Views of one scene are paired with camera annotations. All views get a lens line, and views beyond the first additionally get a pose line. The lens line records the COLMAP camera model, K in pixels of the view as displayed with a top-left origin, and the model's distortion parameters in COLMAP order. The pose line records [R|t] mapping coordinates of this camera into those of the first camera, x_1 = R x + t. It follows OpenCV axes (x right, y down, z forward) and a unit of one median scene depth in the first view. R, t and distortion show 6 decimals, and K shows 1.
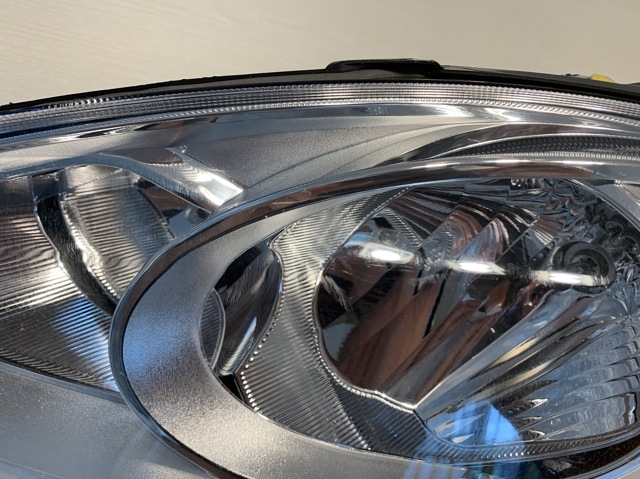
lens RADIAL K [[474.6, 0, 320.0], [0, 474.6, 239.5], [0, 0, 1]] dist [-0.003957, -0.002080]
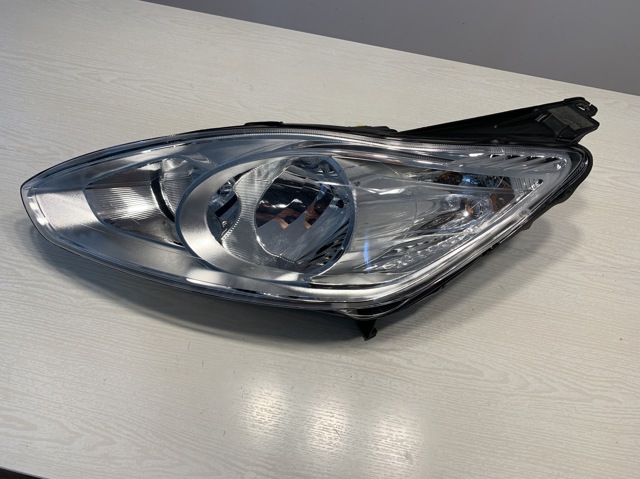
lens RADIAL K [[488.0, 0, 320.0], [0, 488.0, 239.5], [0, 0, 1]] dist [-0.000651, -0.000067]
pose [[0.988179, 0.010935, -0.152913, 0.874725], [-0.034018, 0.988227, -0.149166, 0.732884], [0.149481, 0.152604, 0.976917, -1.681351]]
